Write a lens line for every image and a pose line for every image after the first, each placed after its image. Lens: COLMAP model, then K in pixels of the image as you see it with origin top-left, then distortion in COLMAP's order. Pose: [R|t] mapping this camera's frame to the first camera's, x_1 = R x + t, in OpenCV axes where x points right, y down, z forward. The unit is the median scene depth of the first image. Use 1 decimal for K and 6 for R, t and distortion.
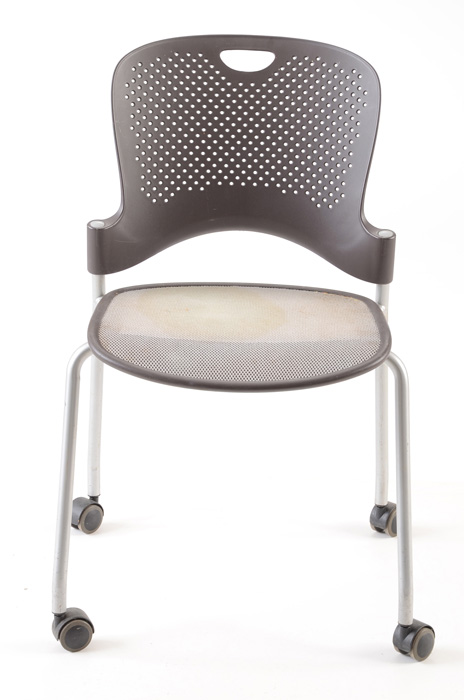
lens RADIAL K [[2121.3, 0, 231.8], [0, 2121.3, 350.1], [0, 0, 1]] dist [0.307231, 0.000000]
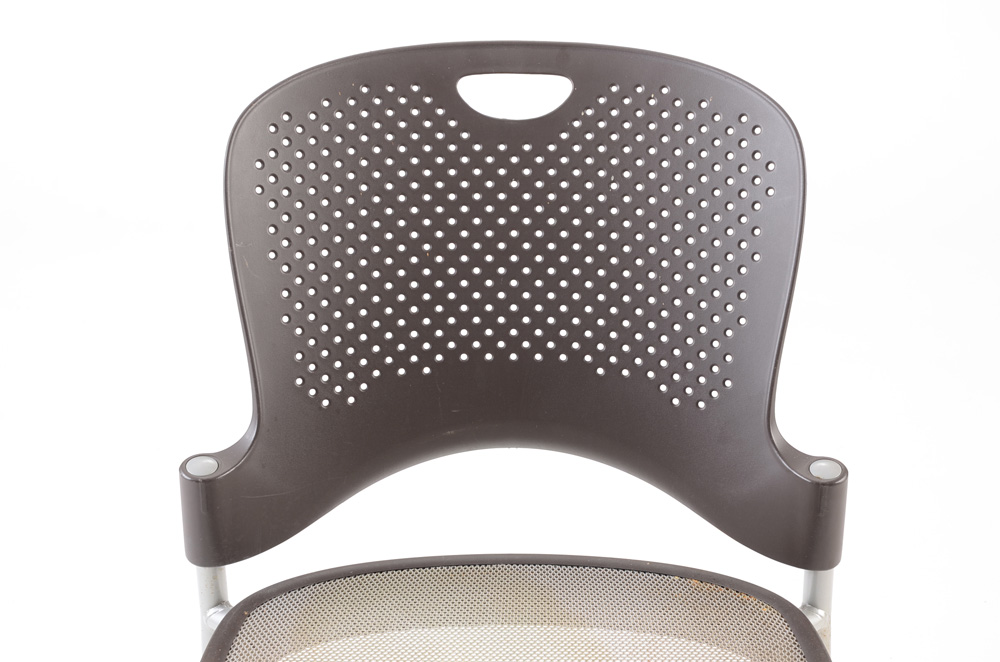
lens RADIAL K [[2674.1, 0, 496.8], [0, 2674.1, 330.4], [0, 0, 1]] dist [0.113174, 0.000000]
pose [[0.999579, -0.028728, 0.003978, -0.000577], [0.028645, 0.999400, 0.019464, -0.096368], [-0.004535, -0.019342, 0.999803, 0.408451]]
